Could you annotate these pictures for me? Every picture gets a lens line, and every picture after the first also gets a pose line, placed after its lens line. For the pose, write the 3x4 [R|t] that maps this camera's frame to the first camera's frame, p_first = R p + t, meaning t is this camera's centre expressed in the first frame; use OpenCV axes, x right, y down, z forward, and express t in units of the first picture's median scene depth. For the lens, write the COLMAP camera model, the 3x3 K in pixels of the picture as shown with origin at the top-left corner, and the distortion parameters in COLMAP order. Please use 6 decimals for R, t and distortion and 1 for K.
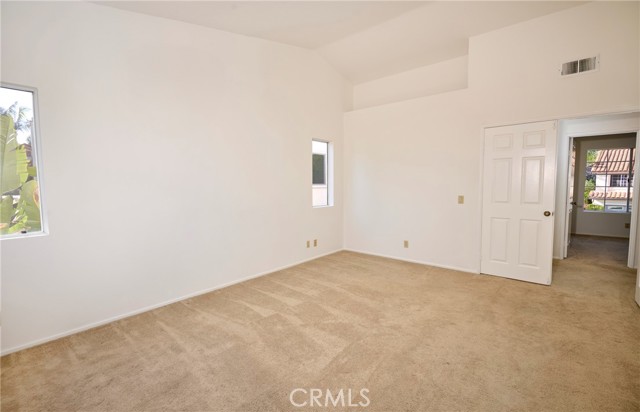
lens RADIAL K [[282.0, 0, 319.5], [0, 282.0, 203.8], [0, 0, 1]] dist [-0.008418, -0.000438]
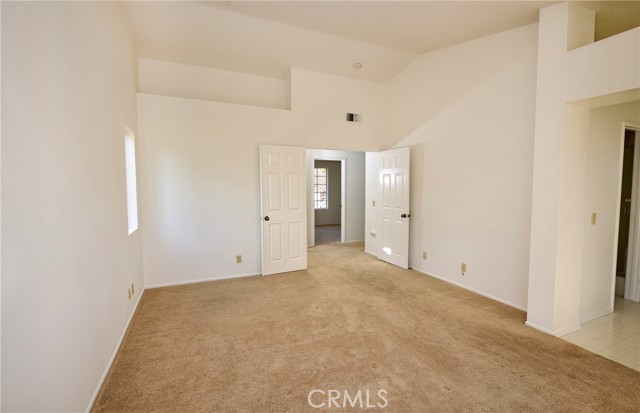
lens RADIAL K [[282.0, 0, 319.5], [0, 282.0, 204.3], [0, 0, 1]] dist [-0.008418, -0.000438]
pose [[0.455682, -0.045096, 0.889000, -0.459124], [0.077211, 0.996954, 0.010996, -0.031958], [-0.886788, 0.063630, 0.457776, 0.394836]]
